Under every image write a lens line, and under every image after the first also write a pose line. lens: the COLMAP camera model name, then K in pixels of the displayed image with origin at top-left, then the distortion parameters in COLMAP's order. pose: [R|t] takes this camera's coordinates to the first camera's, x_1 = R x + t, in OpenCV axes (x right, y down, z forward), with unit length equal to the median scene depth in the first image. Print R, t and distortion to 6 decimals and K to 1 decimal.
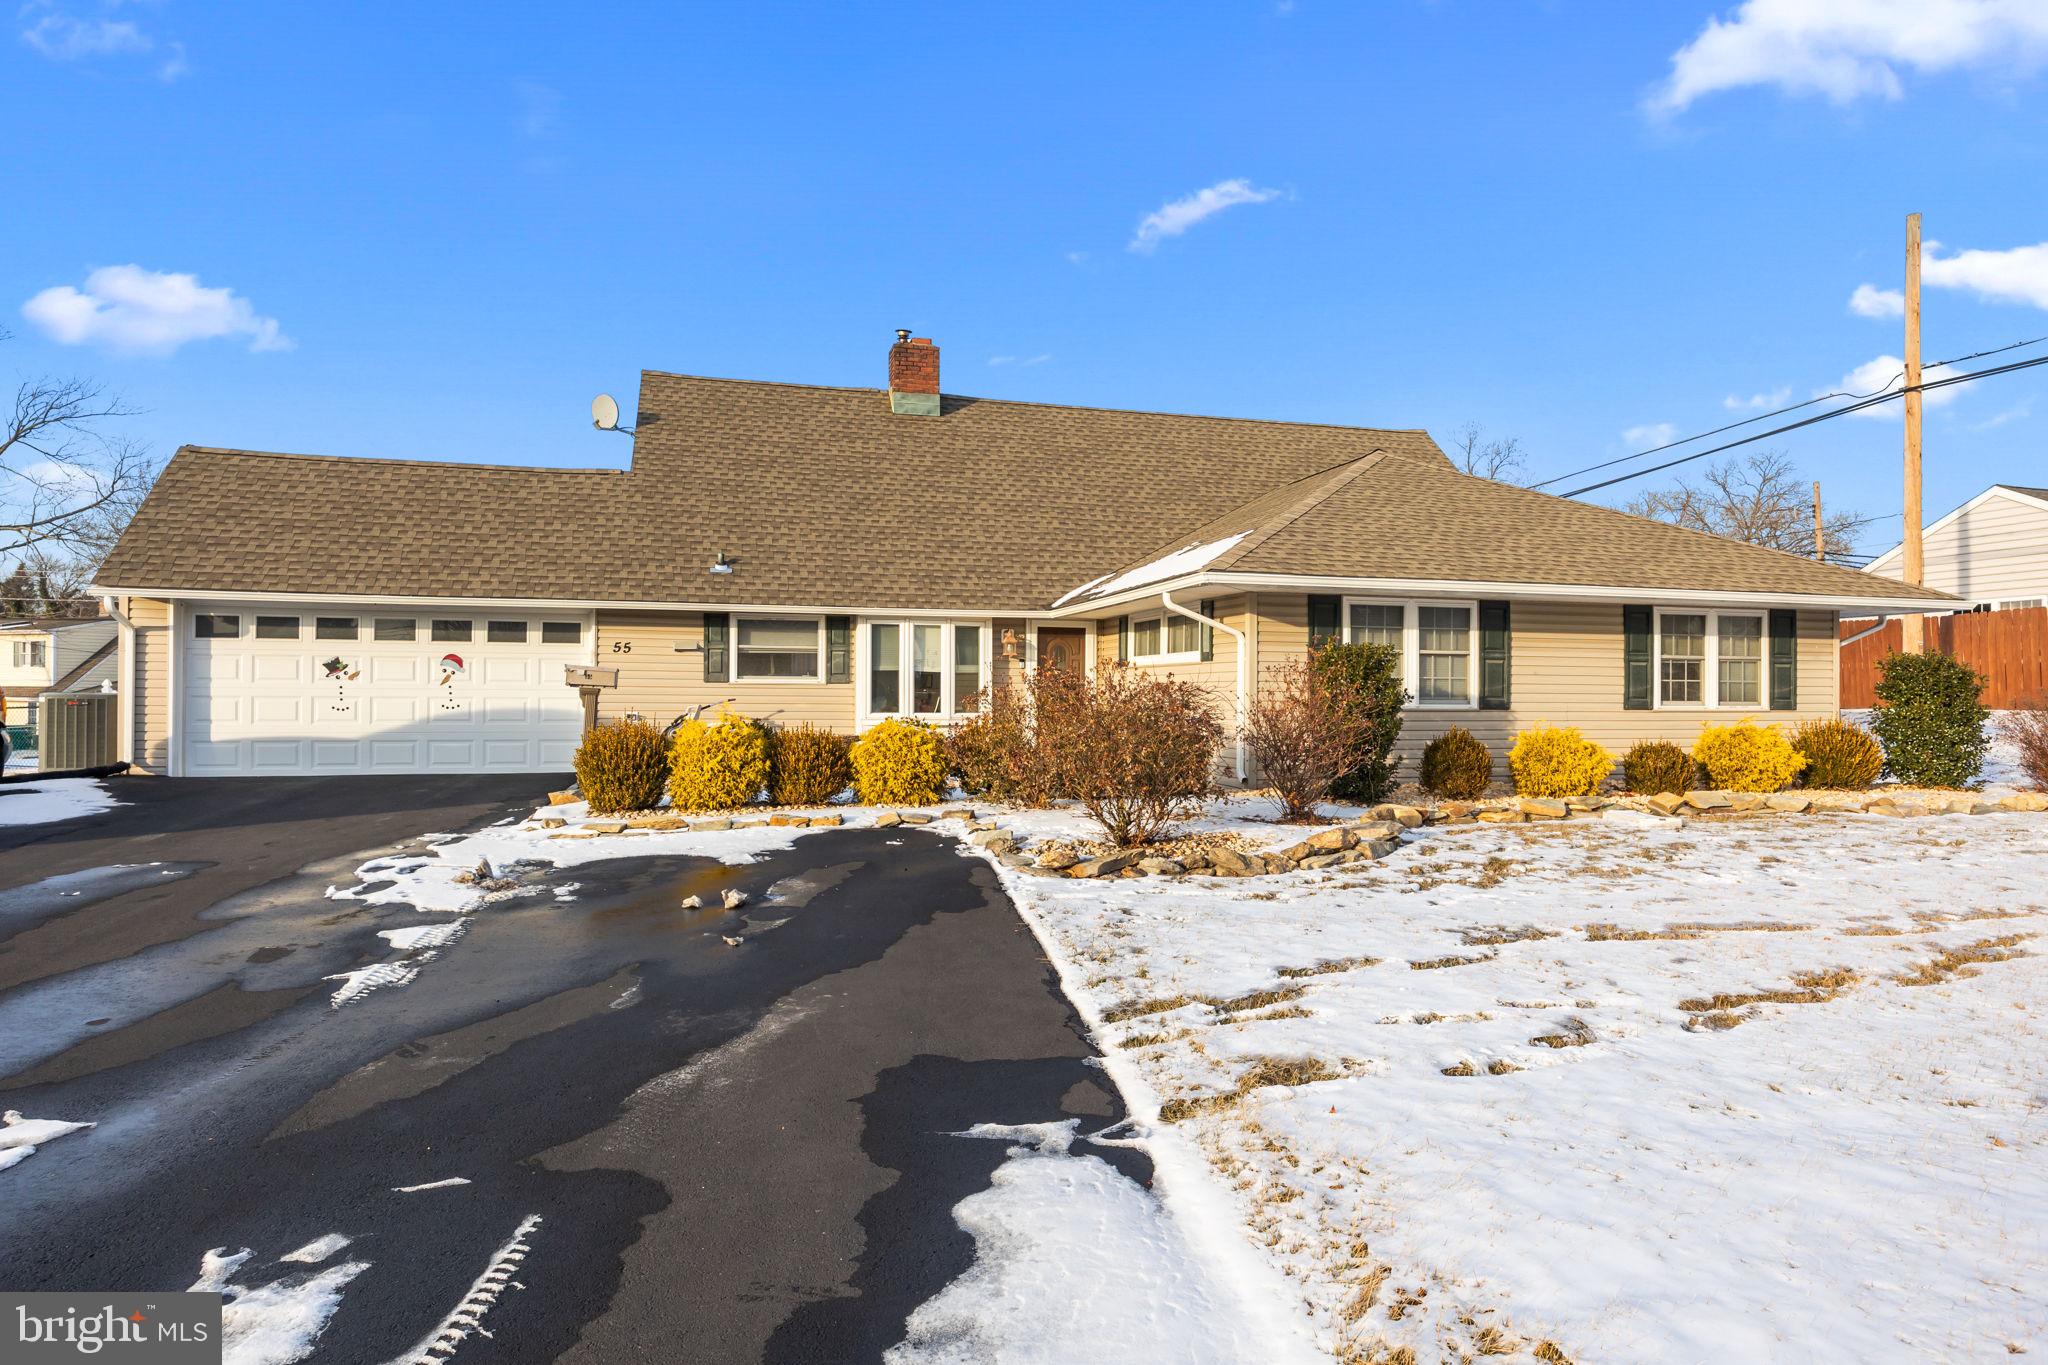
lens RADIAL K [[1137.2, 0, 1024.0], [0, 1137.2, 682.5], [0, 0, 1]] dist [0.003638, -0.000339]
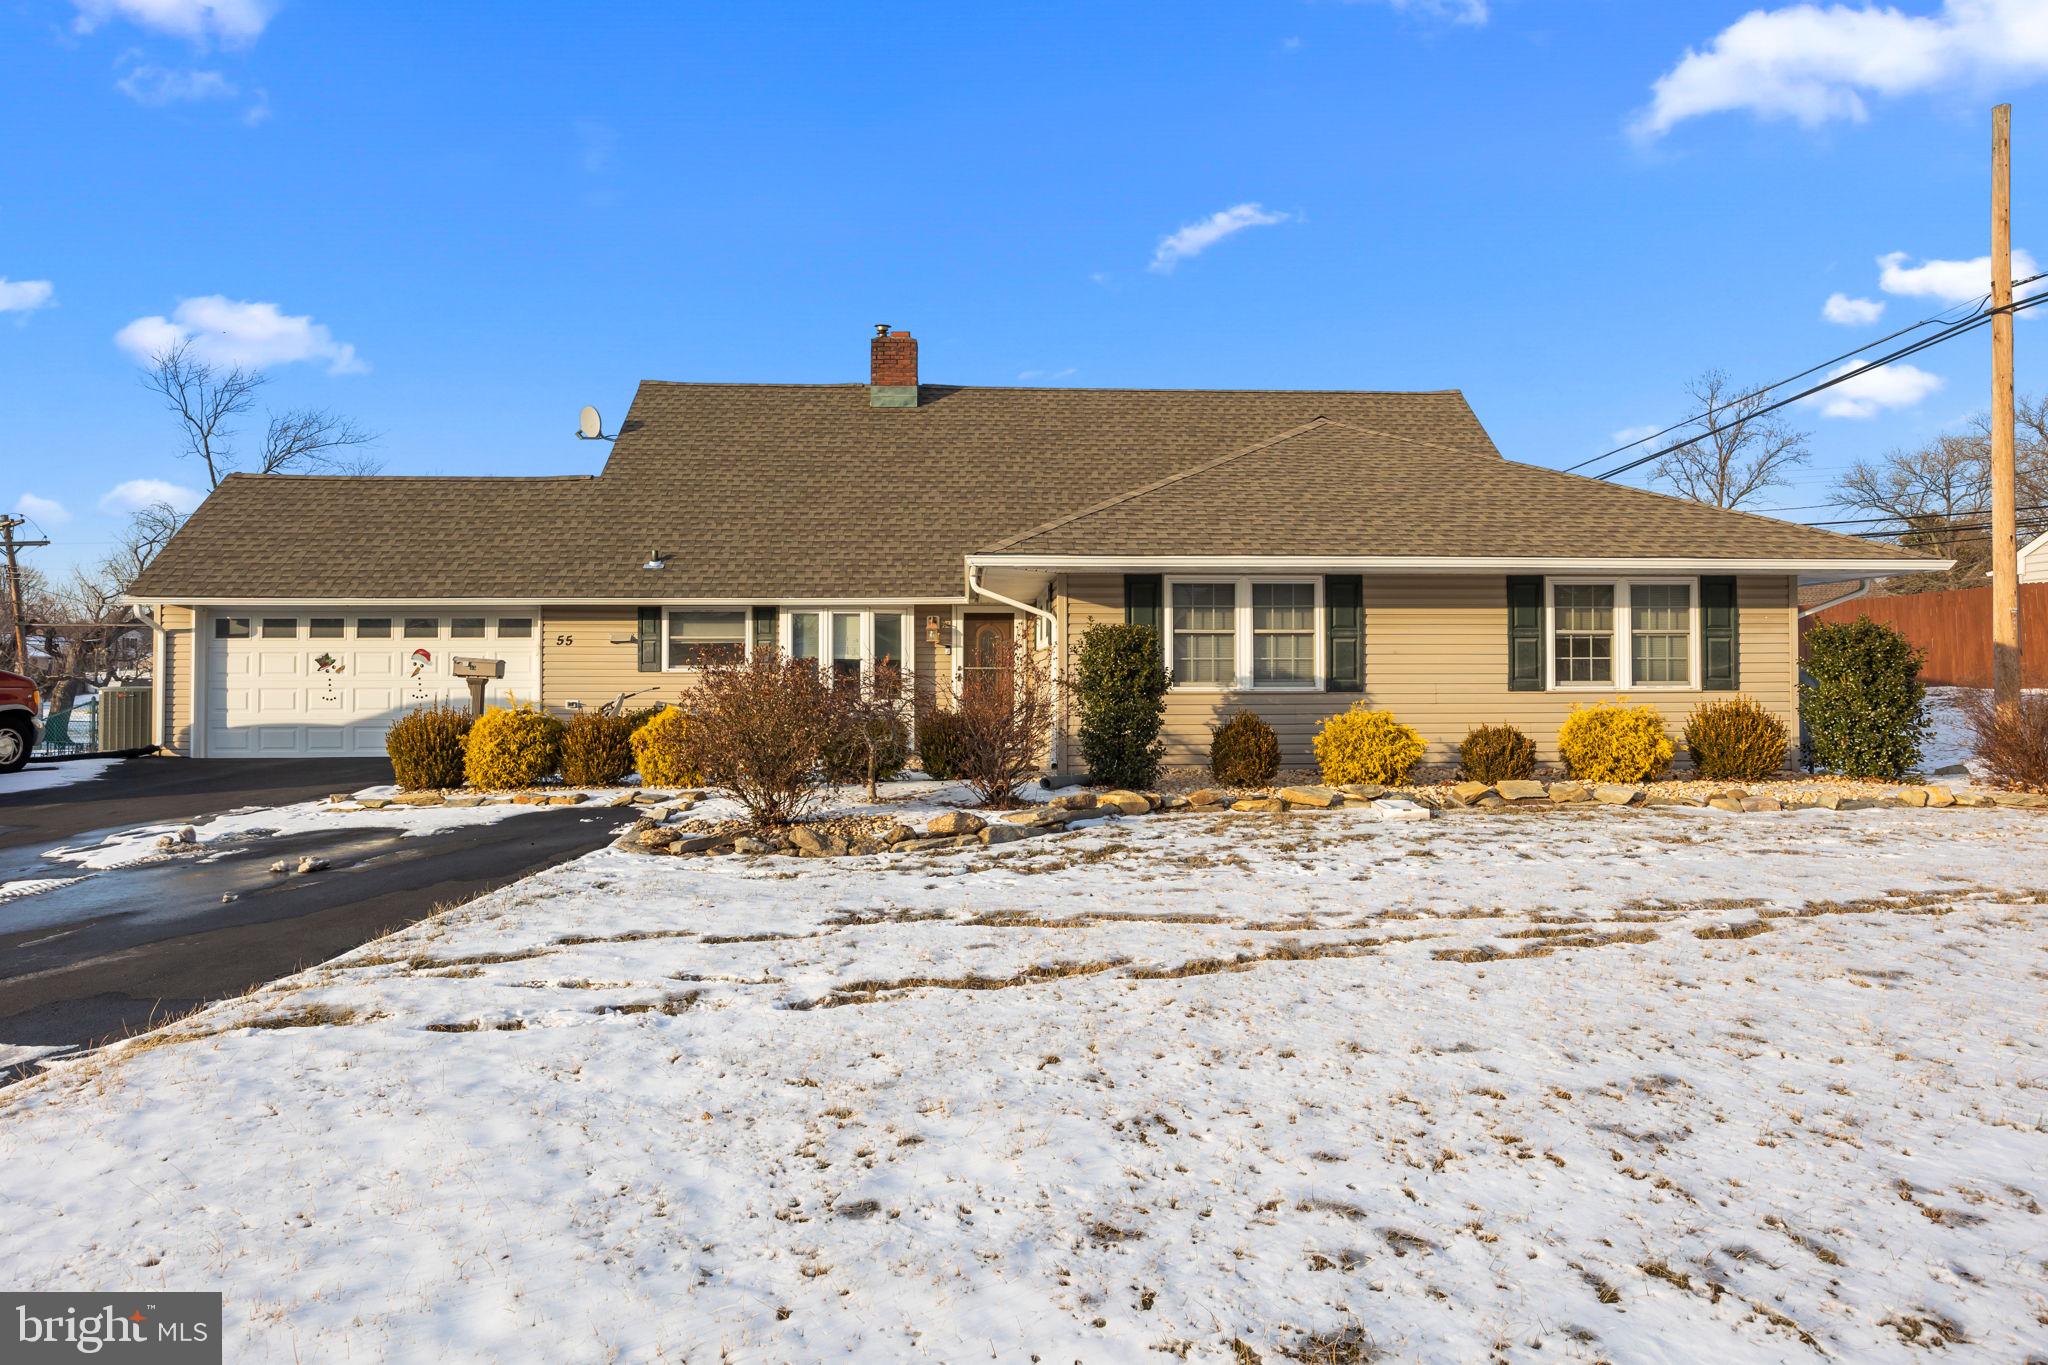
lens RADIAL K [[1166.2, 0, 1023.9], [0, 1166.2, 649.7], [0, 0, 1]] dist [-0.003203, 0.000290]
pose [[0.978177, -0.014809, -0.207246, 0.311759], [0.011134, 0.999760, -0.018892, 0.003837], [0.207476, 0.016172, 0.978106, 0.009928]]
